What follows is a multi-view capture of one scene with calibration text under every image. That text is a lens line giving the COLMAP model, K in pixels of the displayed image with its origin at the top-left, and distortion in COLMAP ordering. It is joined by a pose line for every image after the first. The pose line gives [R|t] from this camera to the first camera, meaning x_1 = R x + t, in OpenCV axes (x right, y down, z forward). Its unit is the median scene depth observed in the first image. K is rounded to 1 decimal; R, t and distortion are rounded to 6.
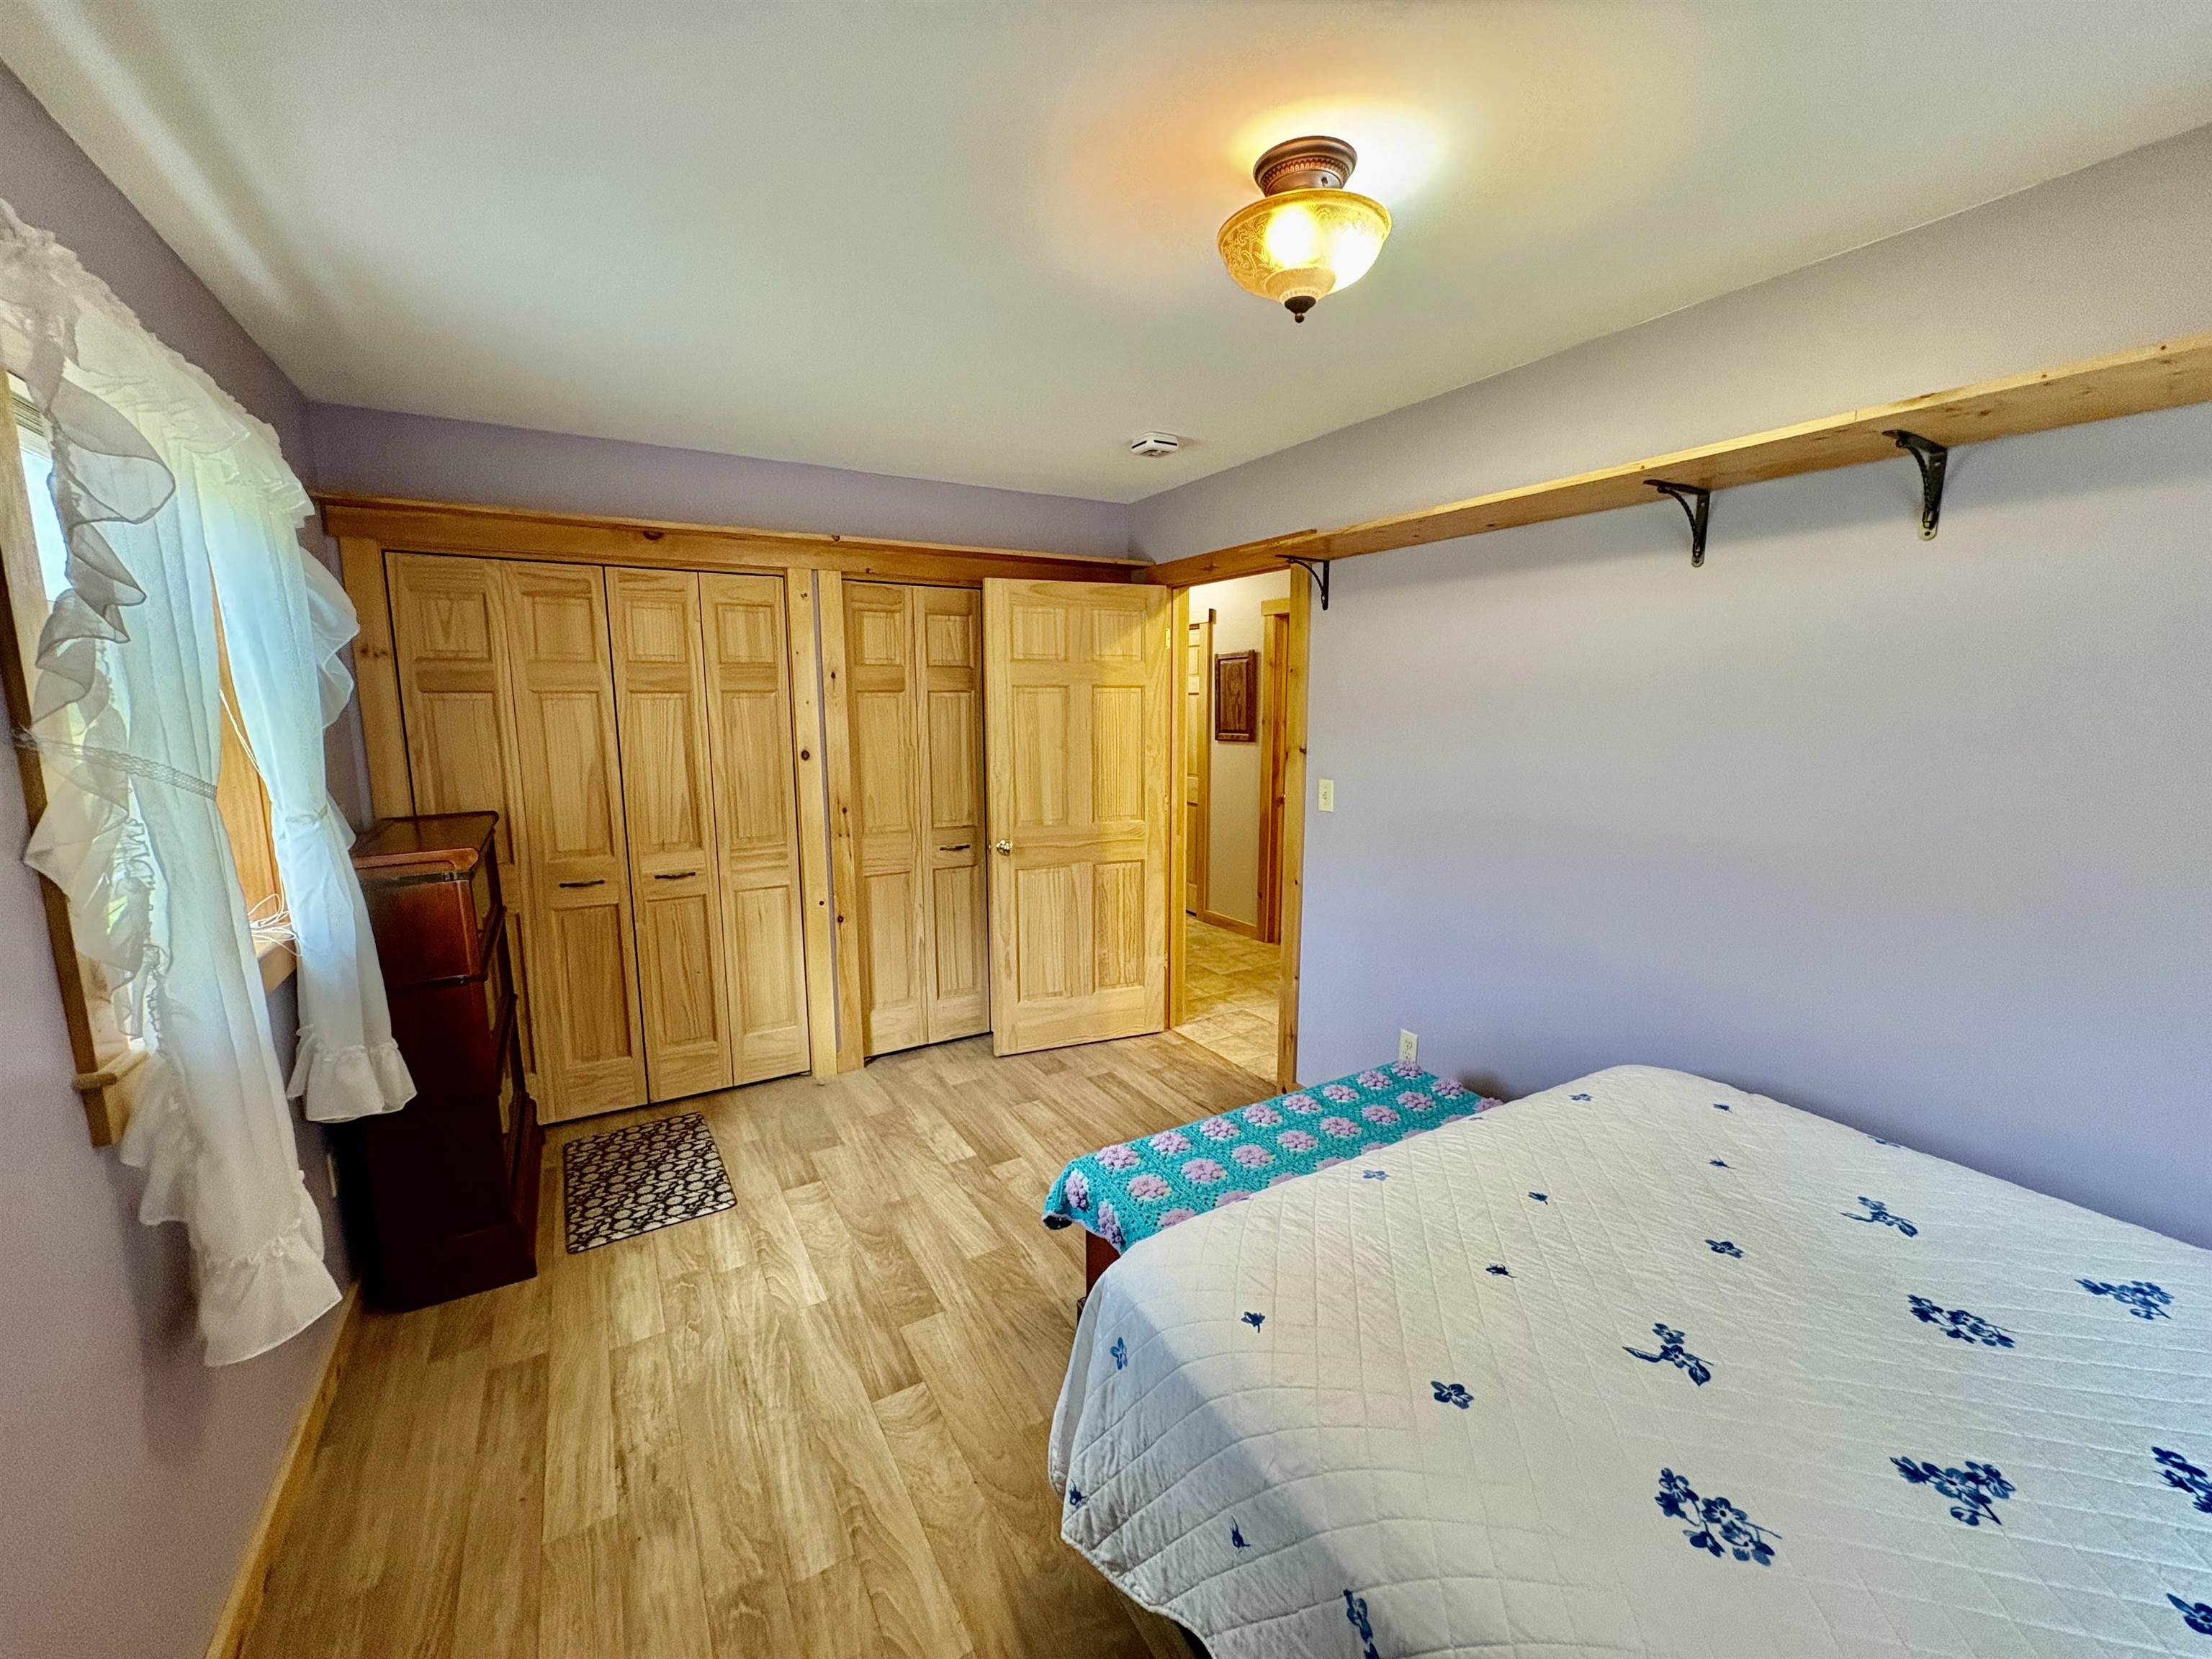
lens RADIAL K [[881.9, 0, 1101.6], [0, 881.9, 840.7], [0, 0, 1]] dist [0.001588, -0.000324]
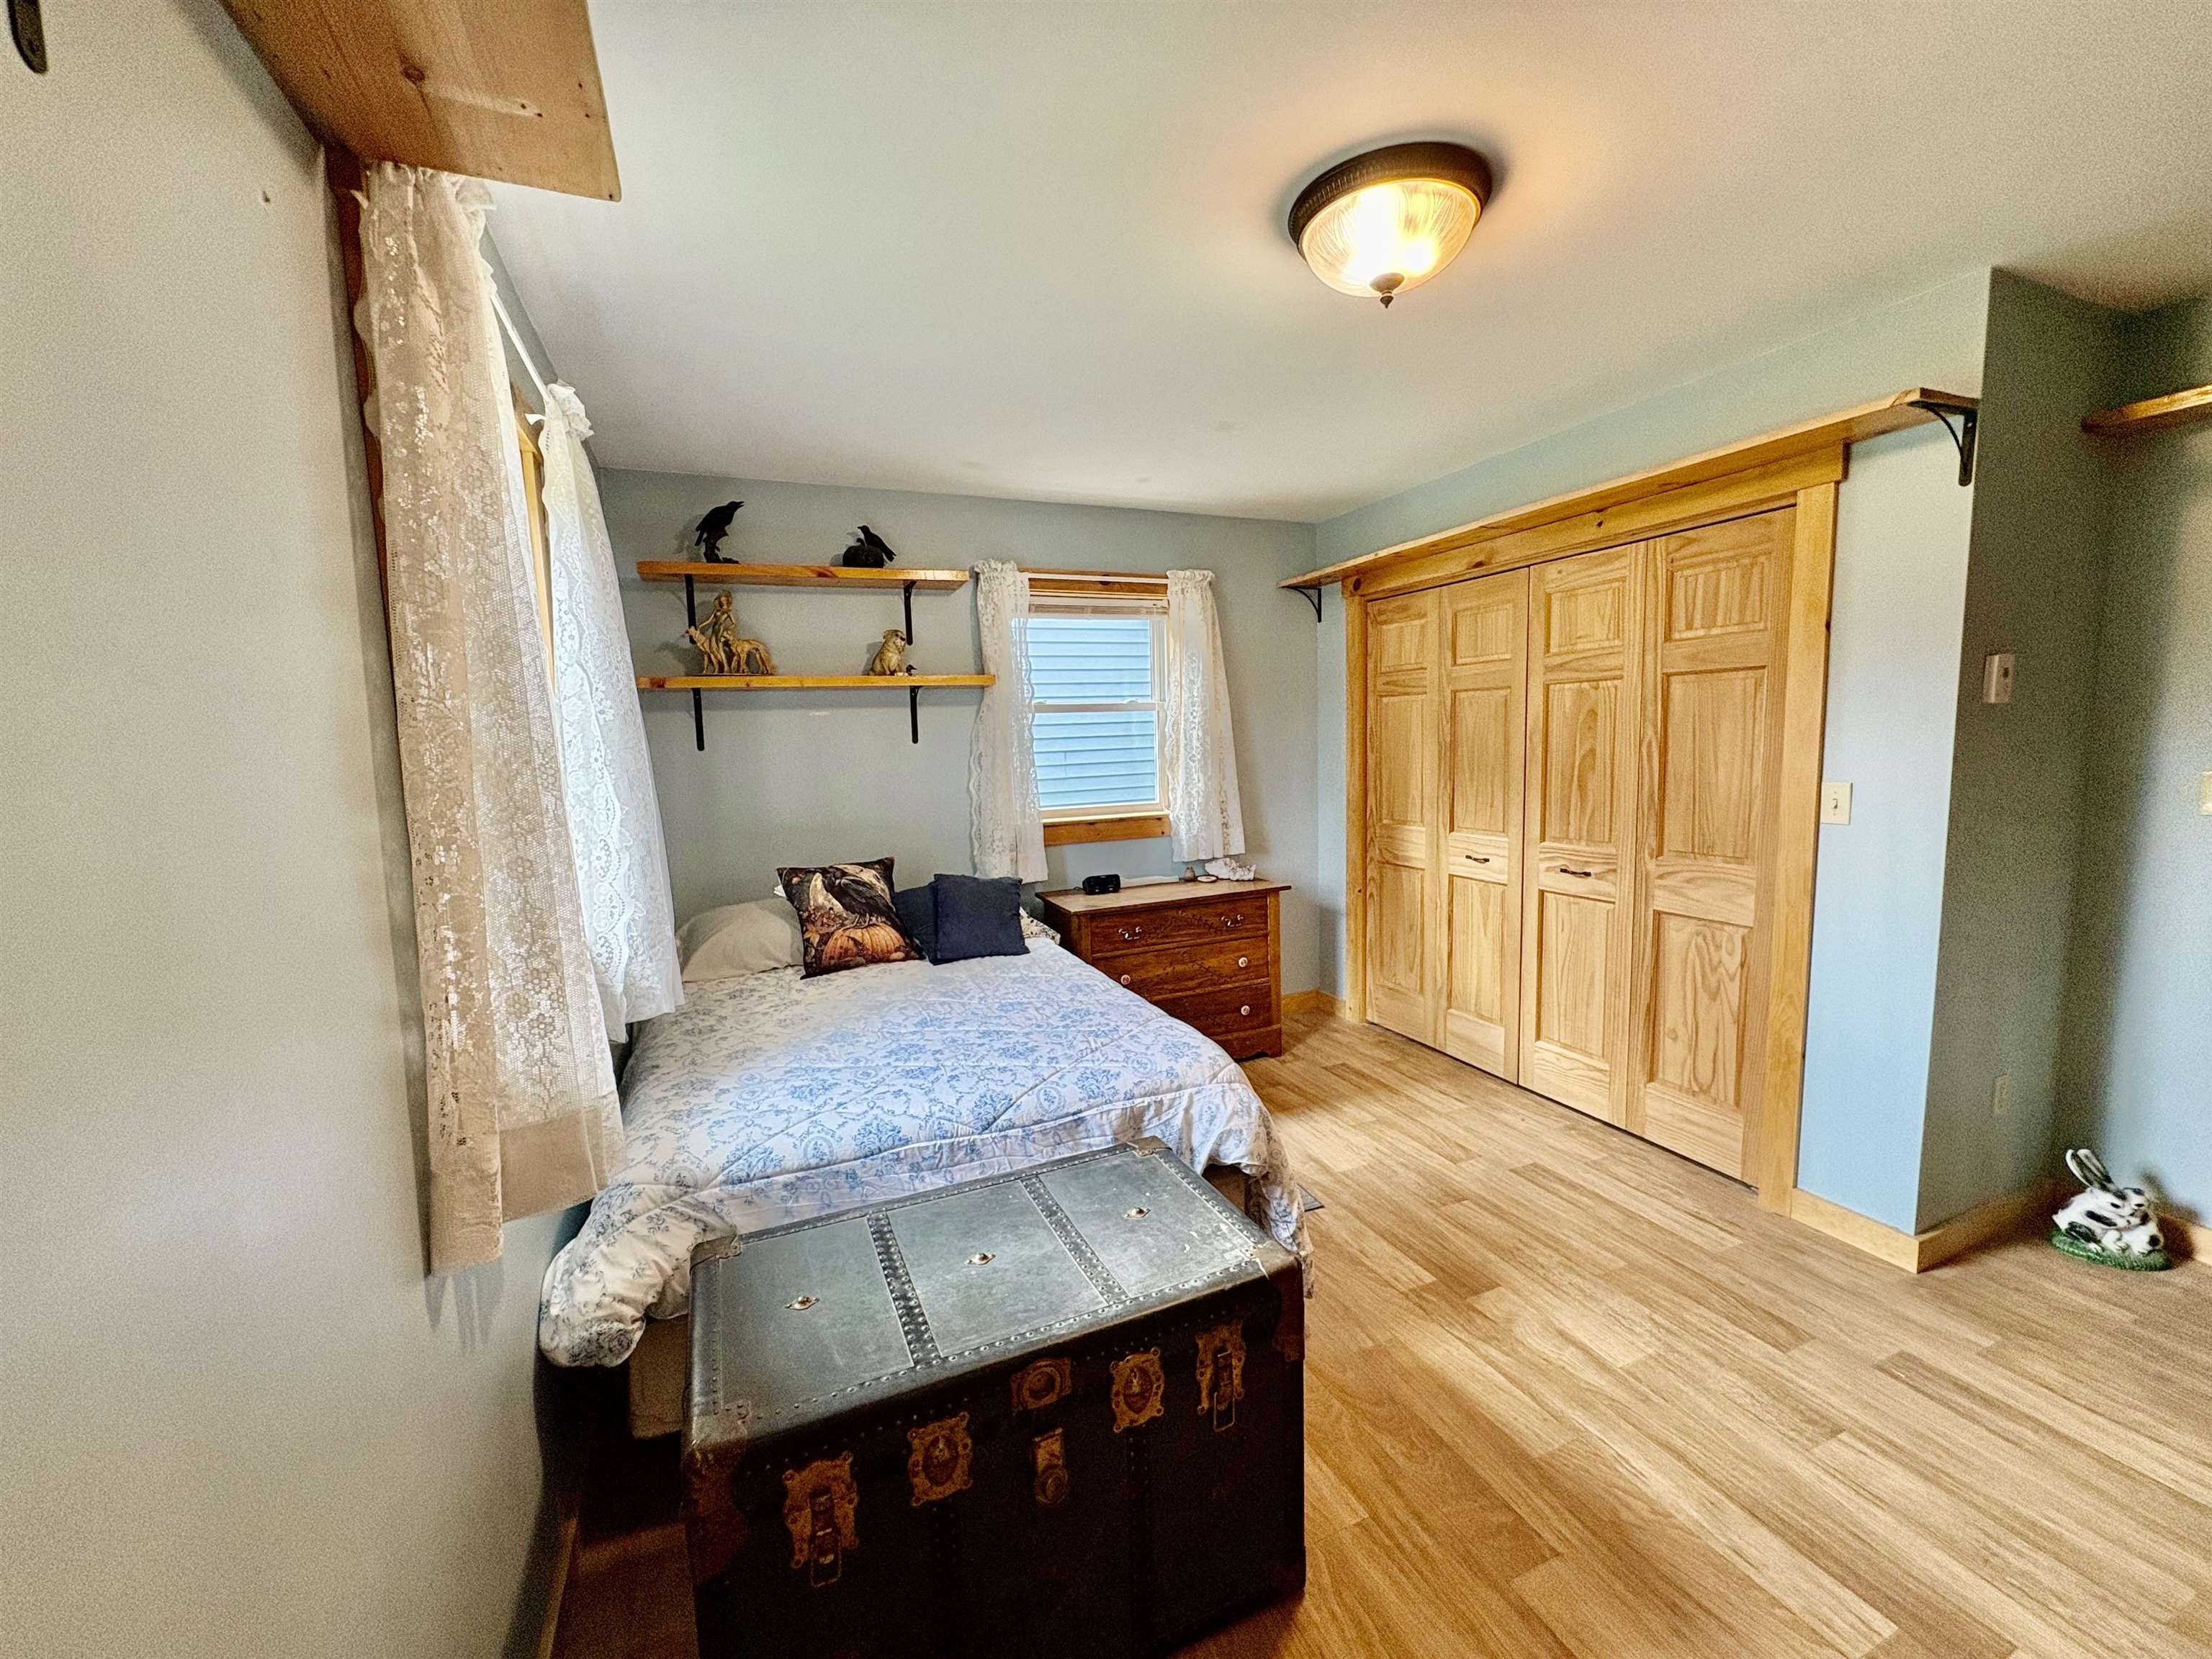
lens RADIAL K [[881.9, 0, 1106.1], [0, 881.9, 828.4], [0, 0, 1]] dist [0.001588, -0.000324]
pose [[0.990897, -0.012767, -0.134016, -0.556570], [0.005706, 0.998581, -0.052945, -0.045733], [0.134501, 0.051698, 0.989564, 0.532323]]
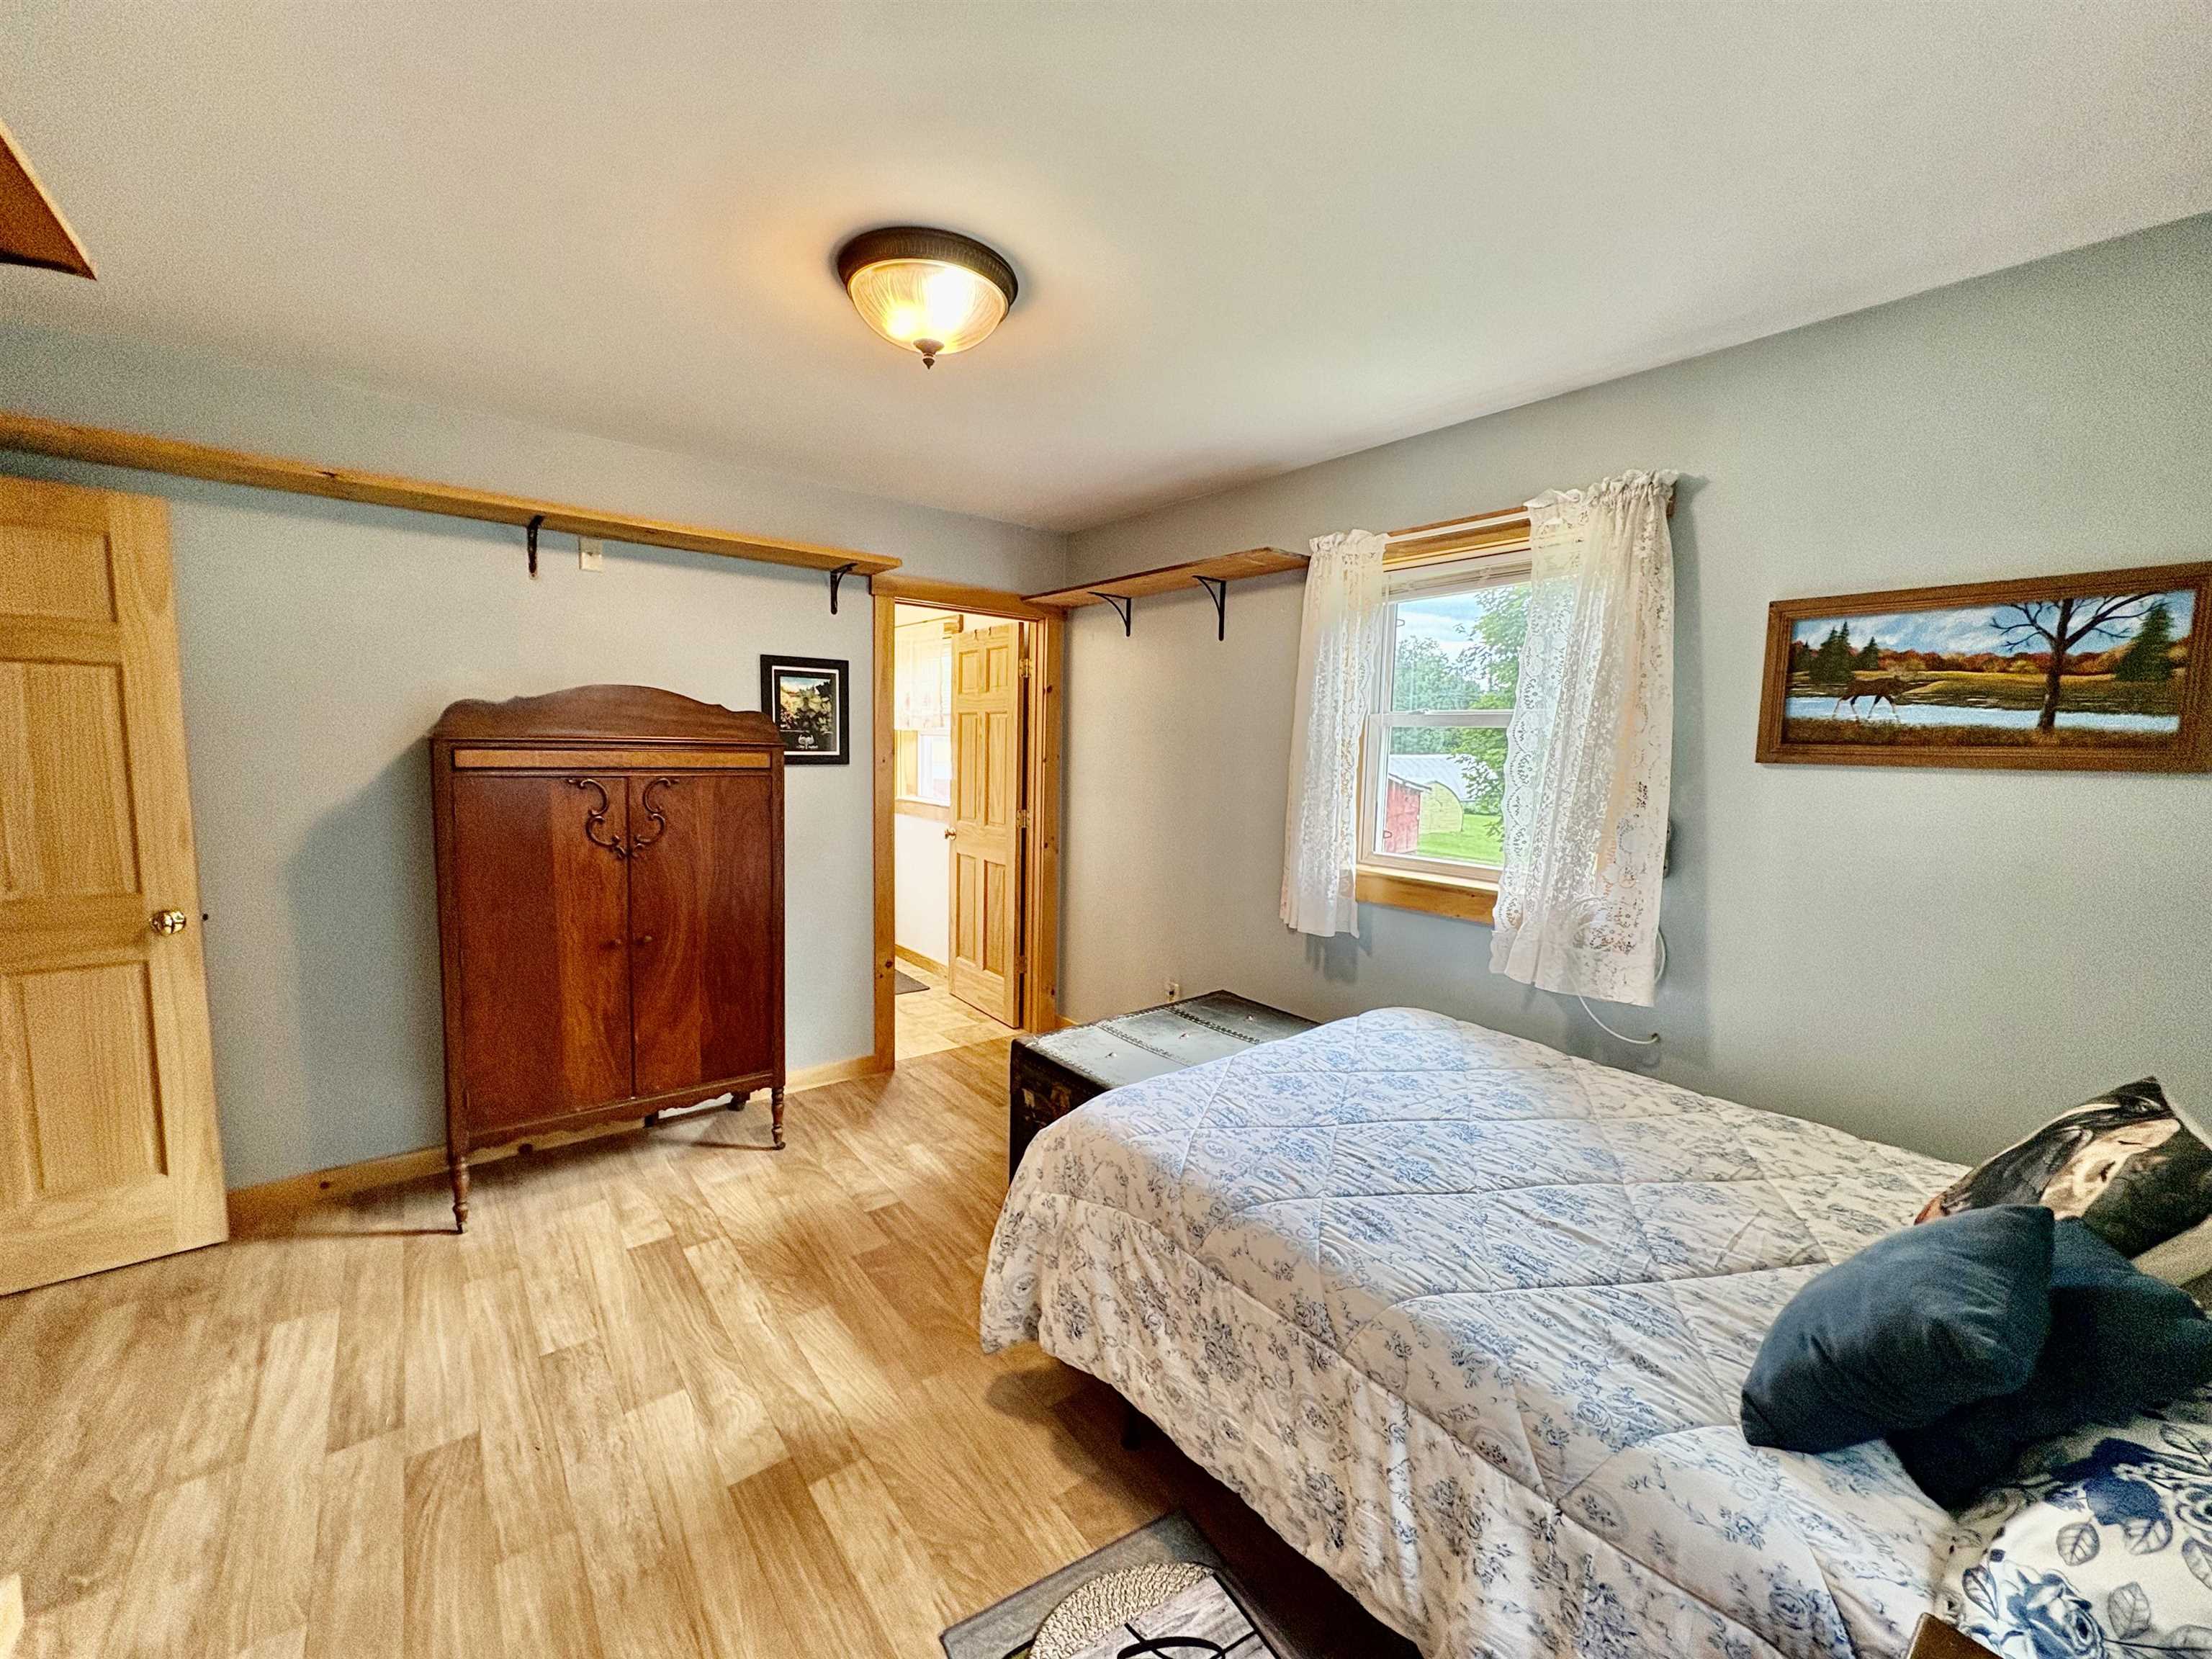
lens RADIAL K [[881.9, 0, 1112.5], [0, 881.9, 822.6], [0, 0, 1]] dist [0.001588, -0.000324]
pose [[-0.989437, -0.005466, -0.144857, -0.480144], [-0.042857, 0.965648, 0.256297, -0.301996], [0.138480, 0.259798, -0.955682, 2.000547]]
